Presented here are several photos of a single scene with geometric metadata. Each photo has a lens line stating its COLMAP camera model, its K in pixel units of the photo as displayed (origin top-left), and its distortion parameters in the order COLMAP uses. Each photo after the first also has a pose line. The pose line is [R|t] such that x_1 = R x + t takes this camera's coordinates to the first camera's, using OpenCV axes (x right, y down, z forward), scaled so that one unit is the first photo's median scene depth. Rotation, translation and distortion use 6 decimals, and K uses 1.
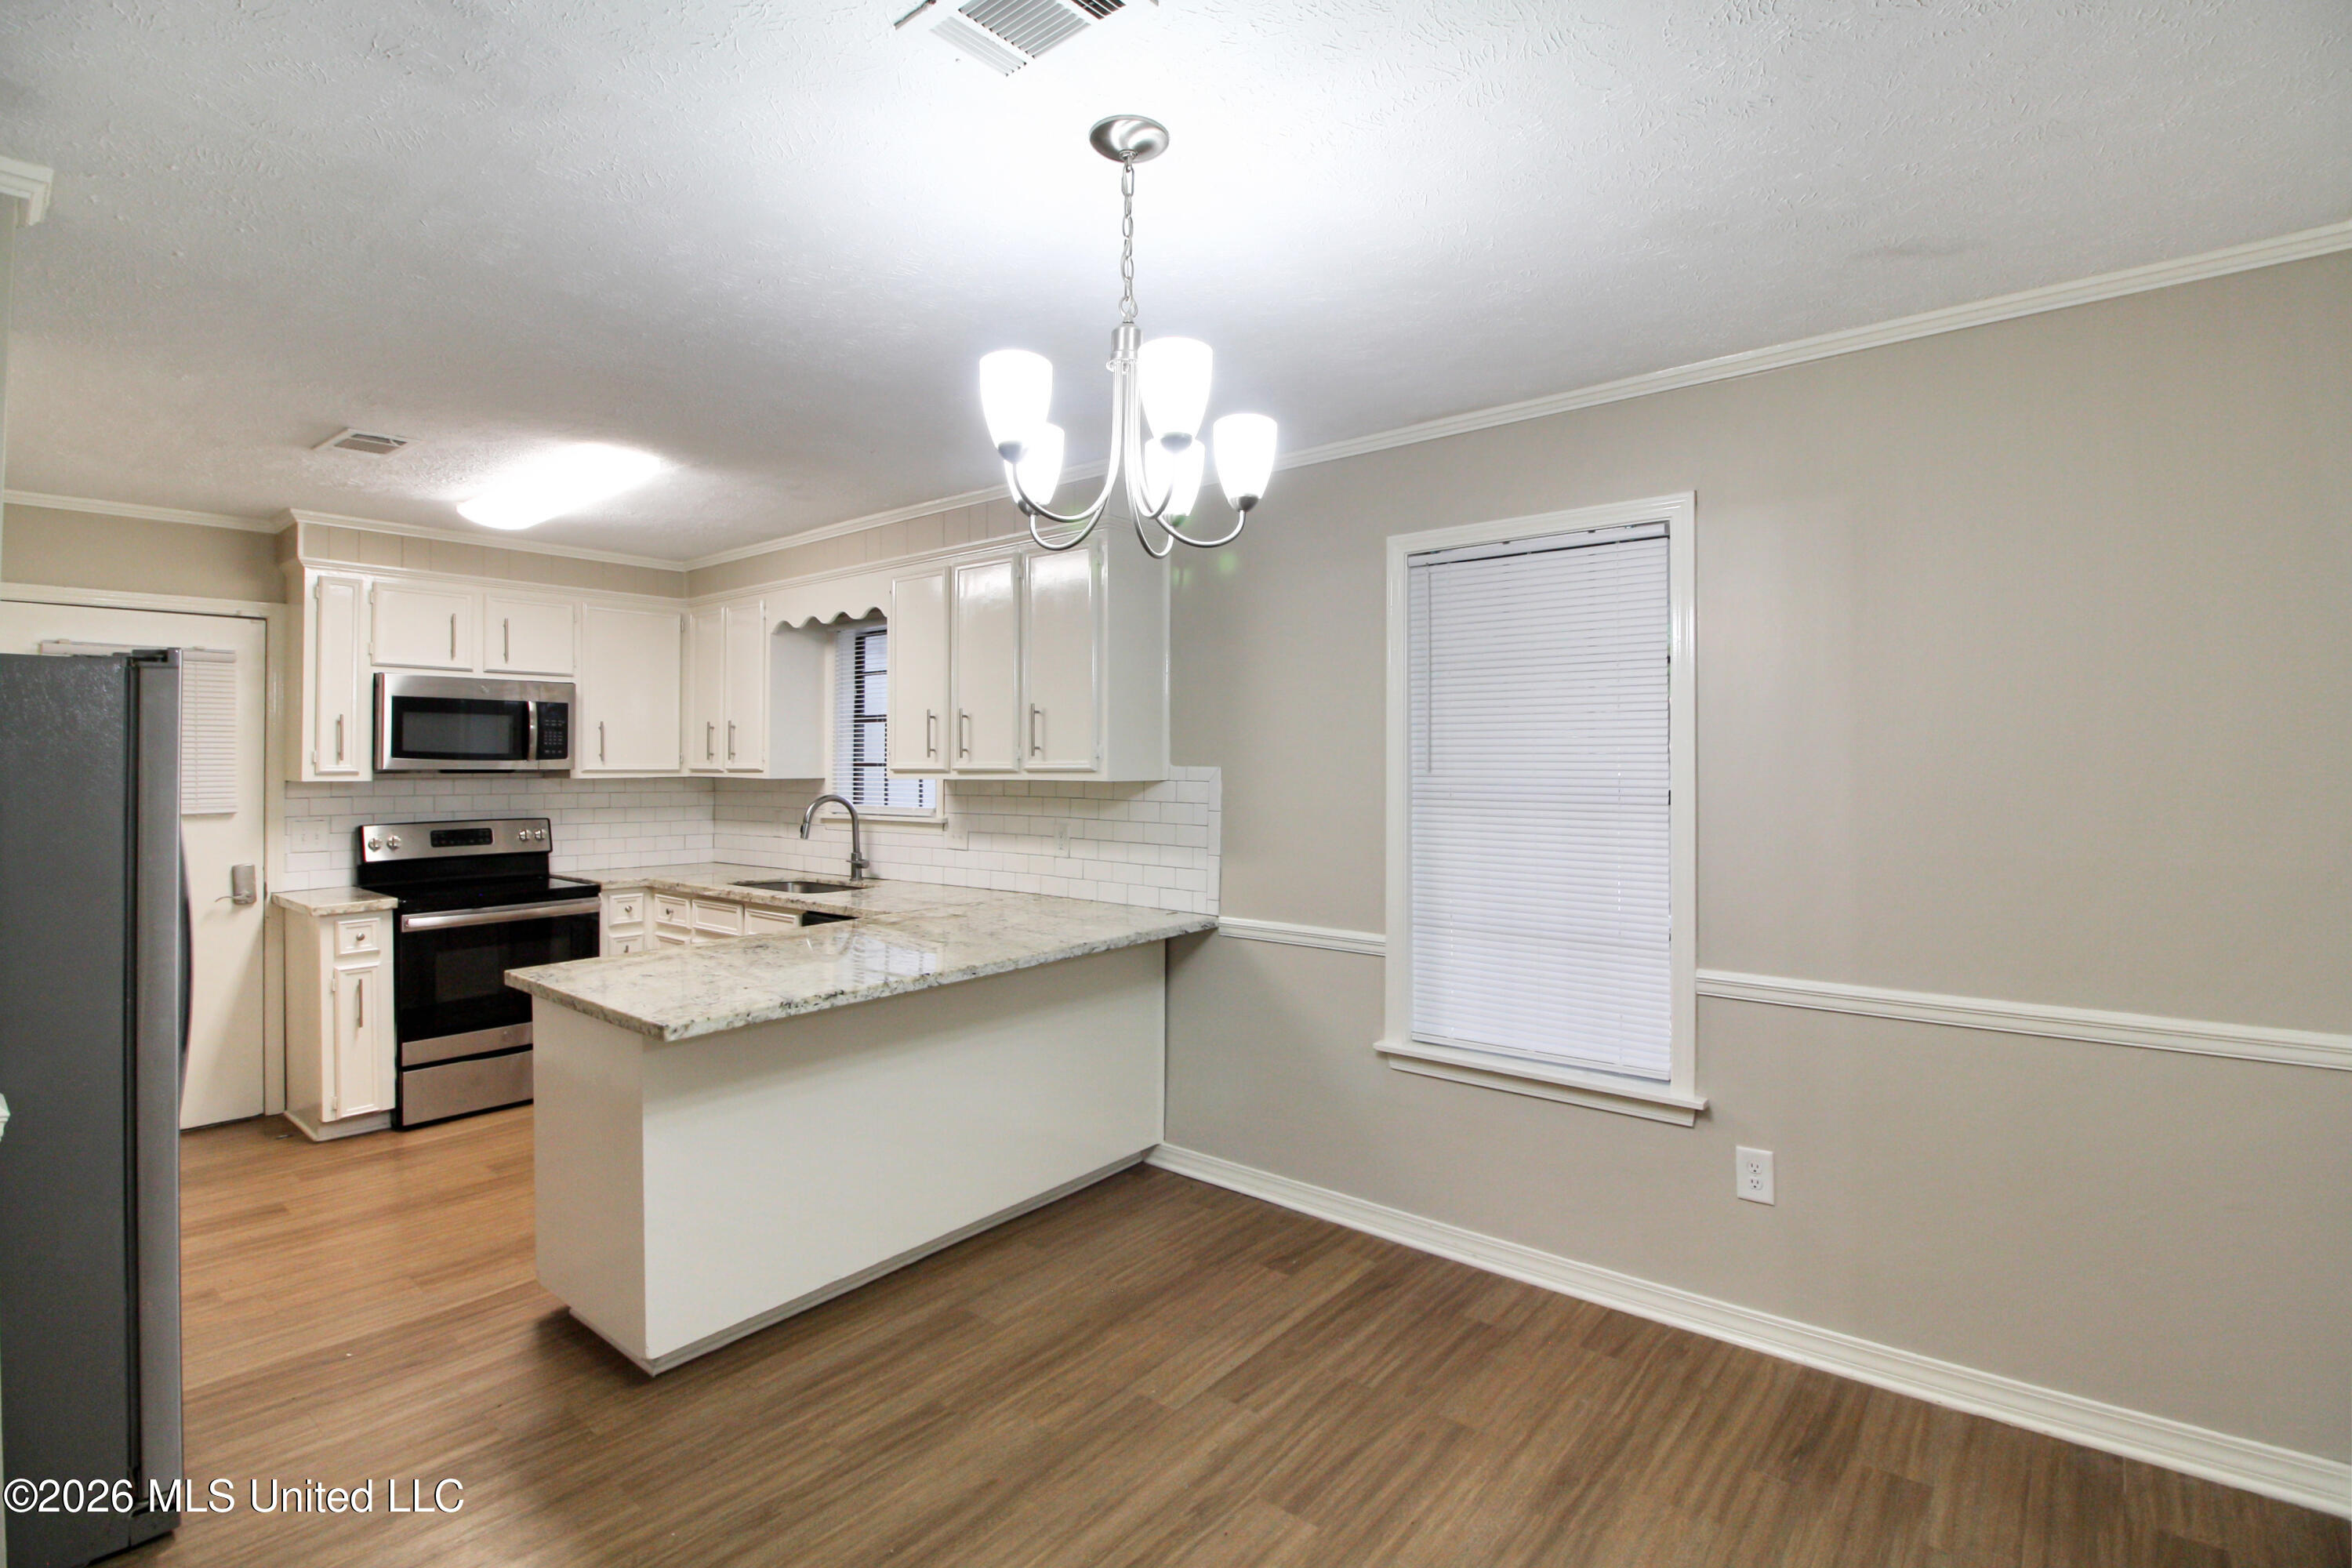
lens RADIAL K [[1071.8, 0, 1159.7], [0, 1071.8, 756.3], [0, 0, 1]] dist [-0.000643, -0.001077]
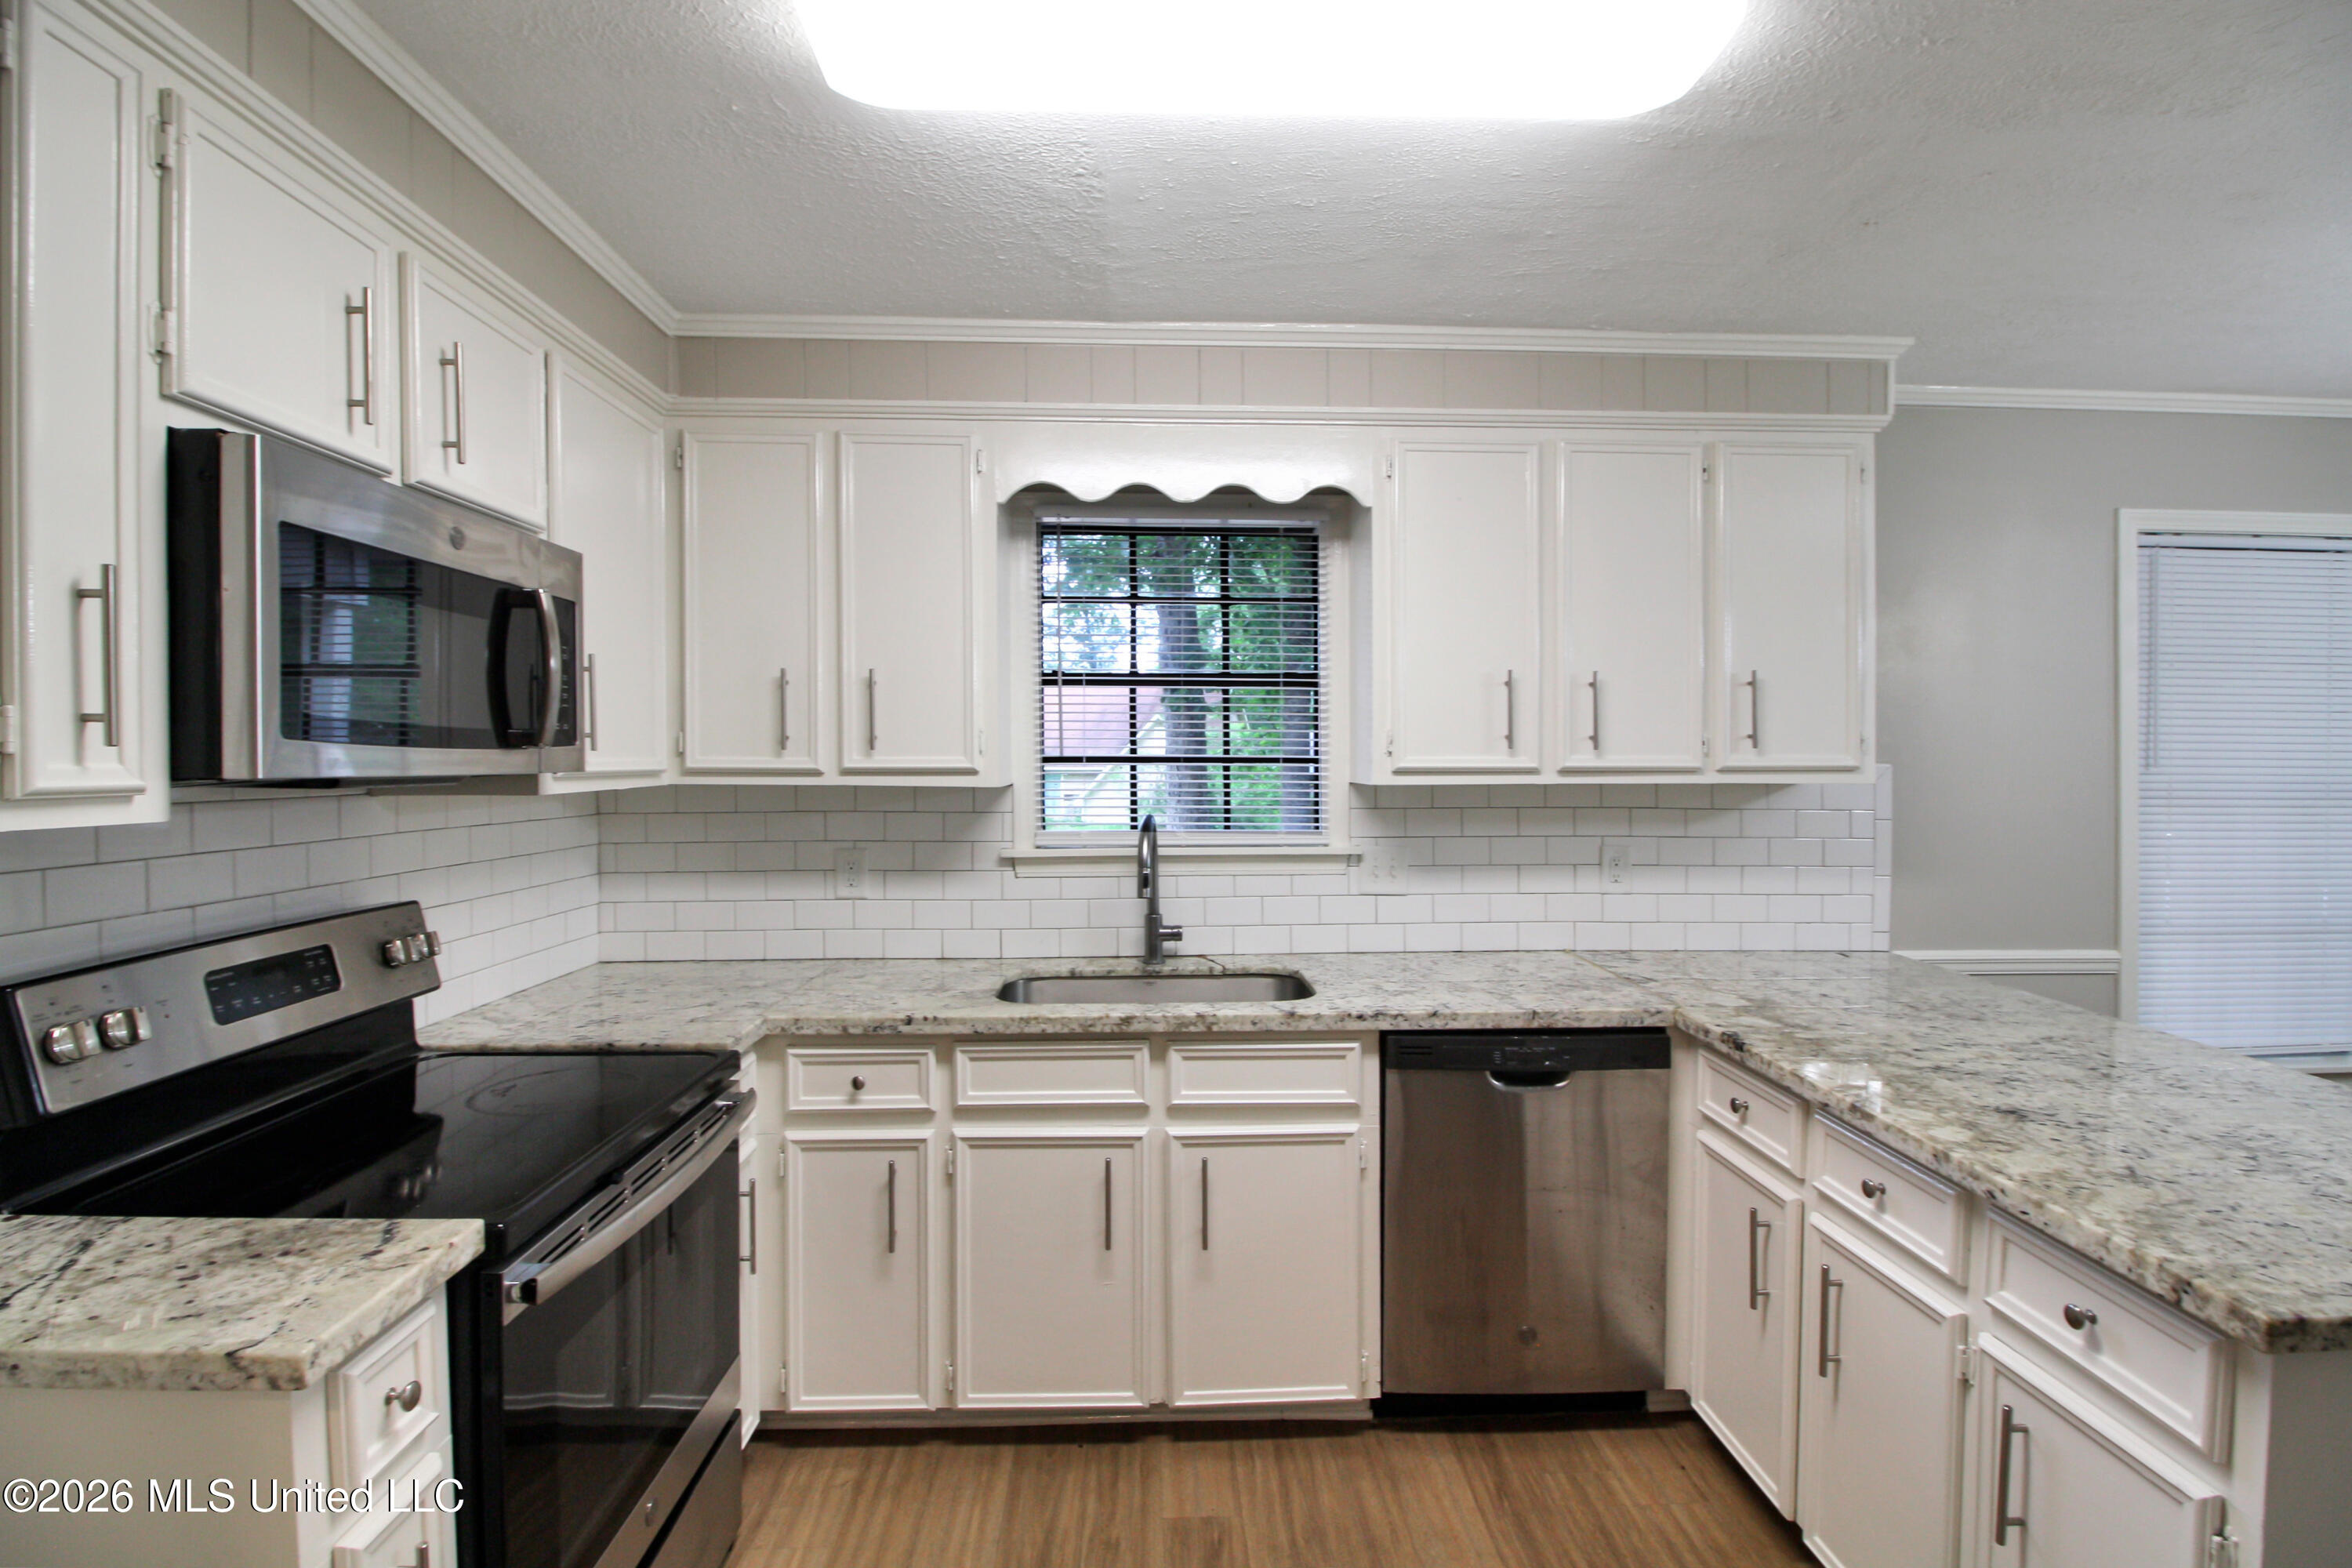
lens RADIAL K [[1102.7, 0, 1183.1], [0, 1102.7, 754.5], [0, 0, 1]] dist [0.000382, -0.008886]
pose [[0.746760, 0.001000, 0.665093, -0.775805], [-0.007363, 0.999950, 0.006762, 0.001178], [-0.665053, -0.009947, 0.746730, 0.652898]]
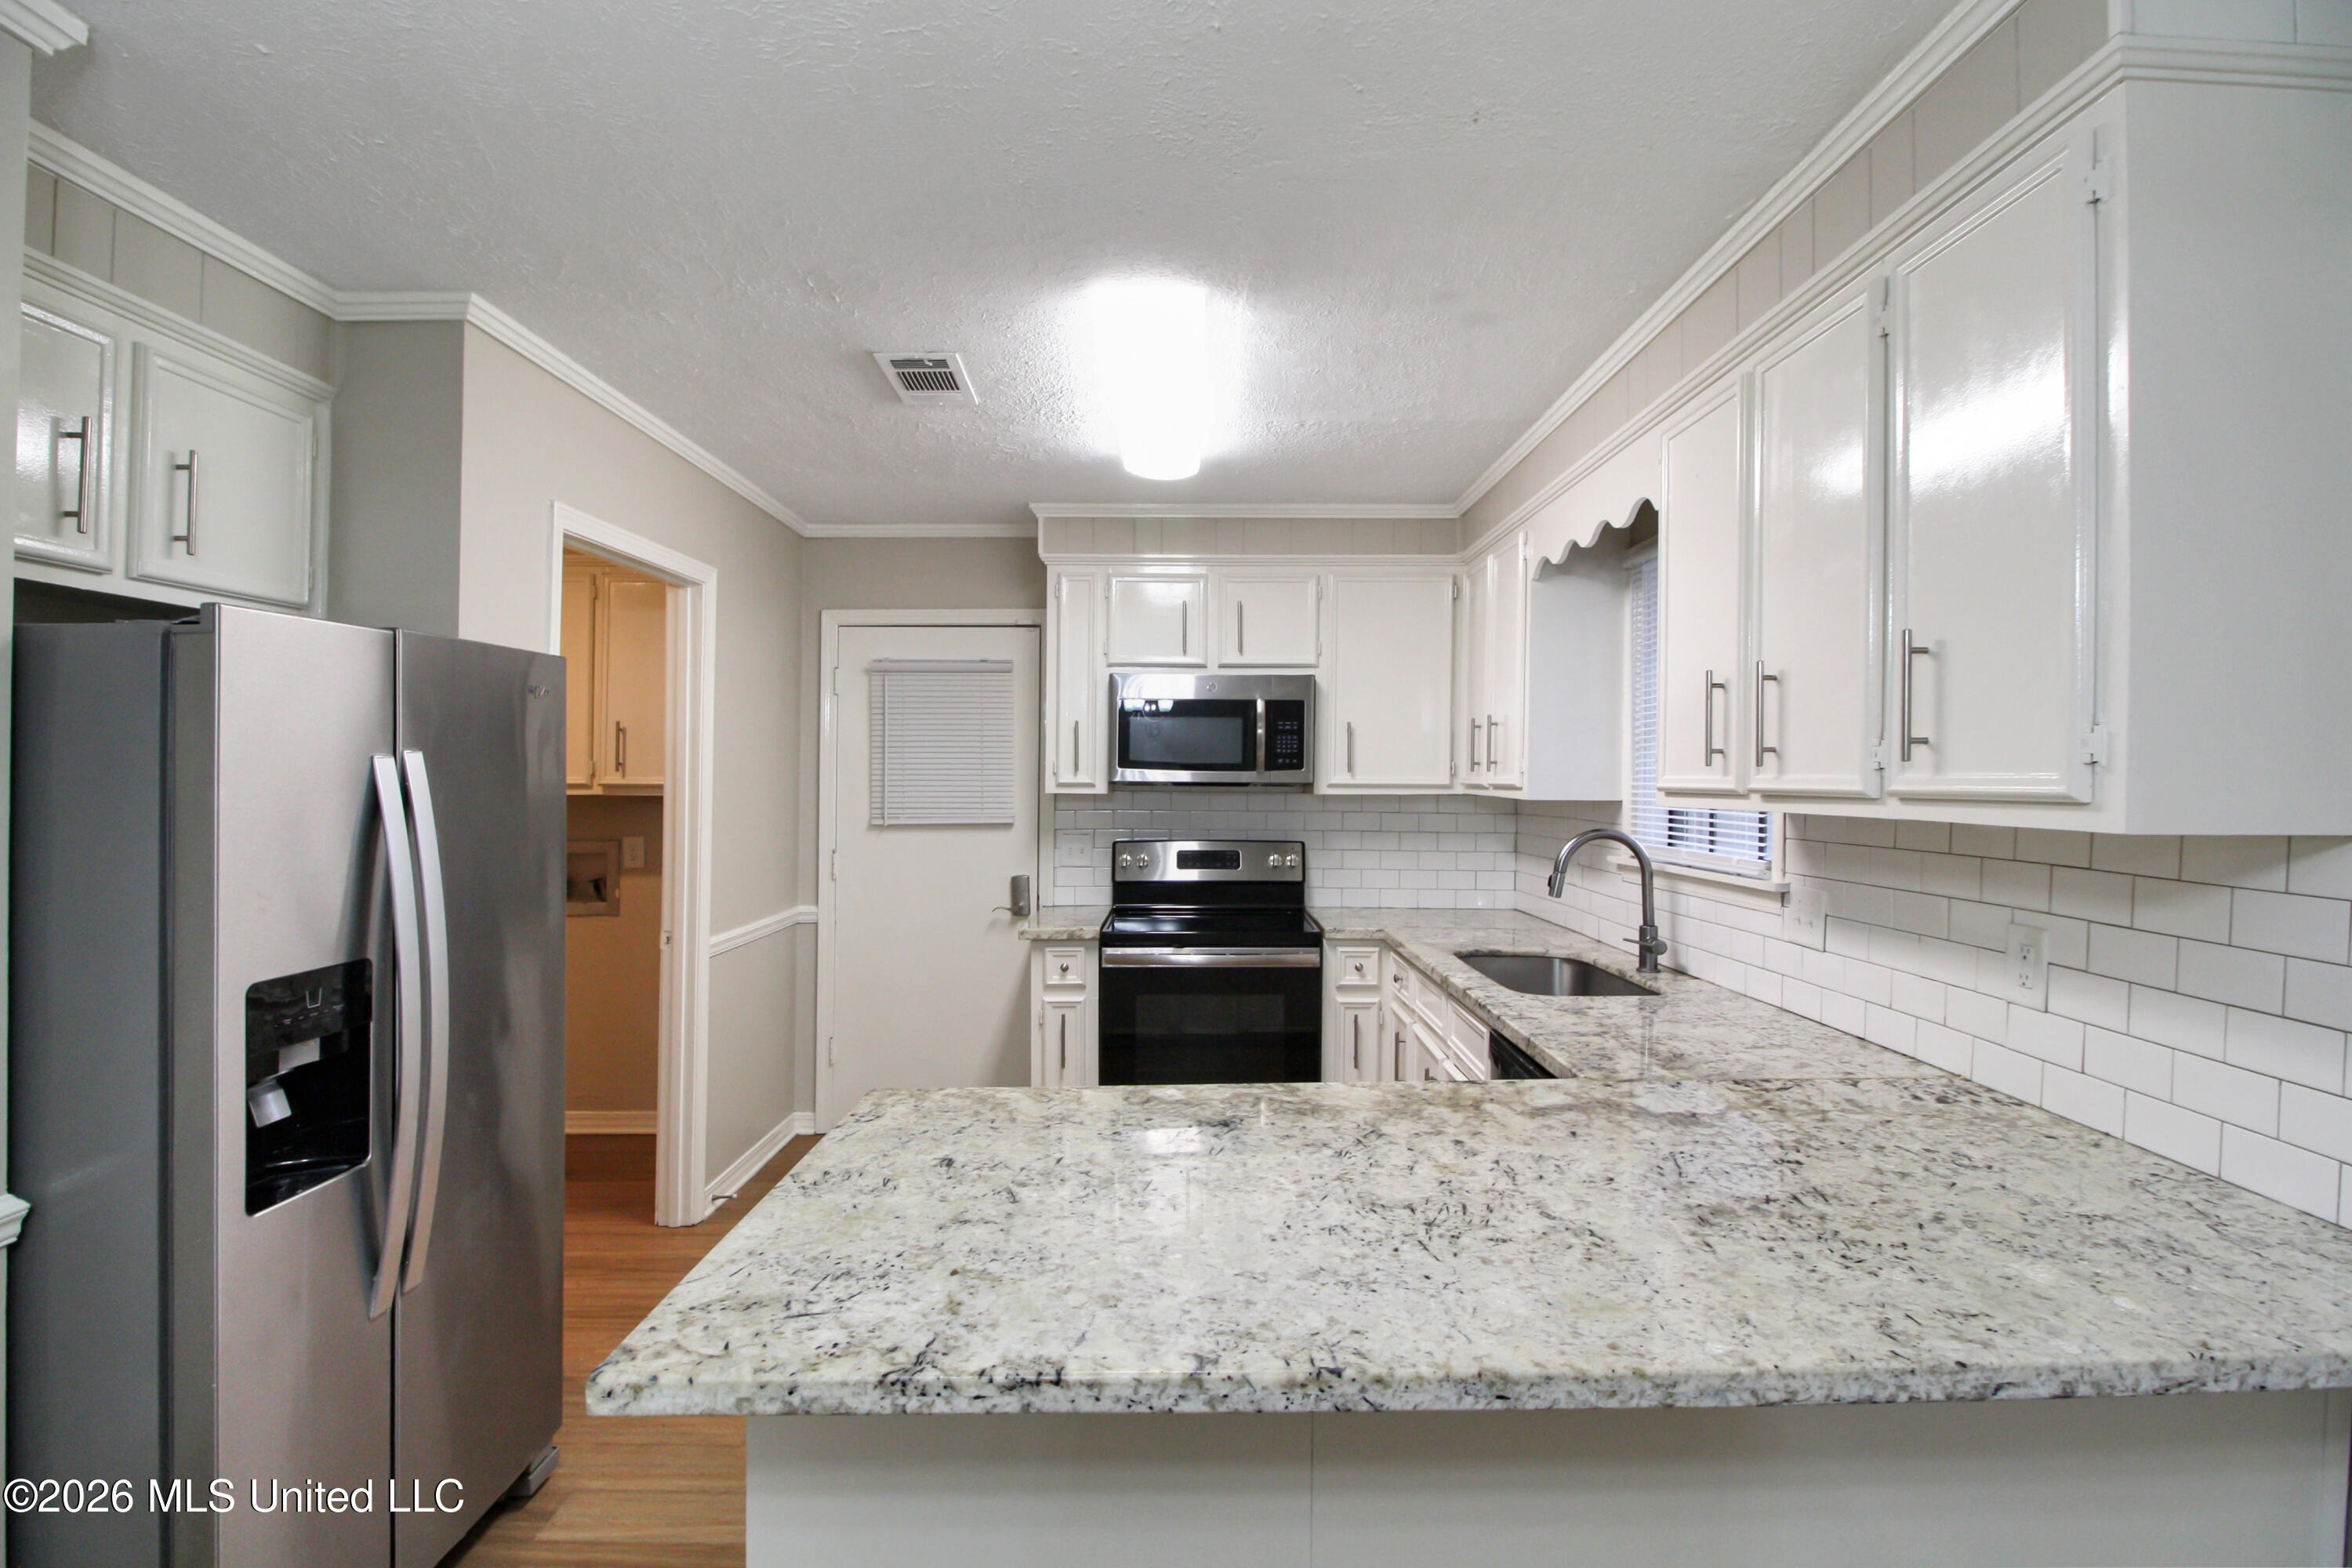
lens RADIAL K [[1090.3, 0, 1197.9], [0, 1090.3, 781.1], [0, 0, 1]] dist [-0.018689, -0.000256]
pose [[0.653591, 0.008845, -0.756796, 0.014399], [-0.001681, 0.999946, 0.010236, 0.003243], [0.756846, -0.005418, 0.653571, 0.483405]]
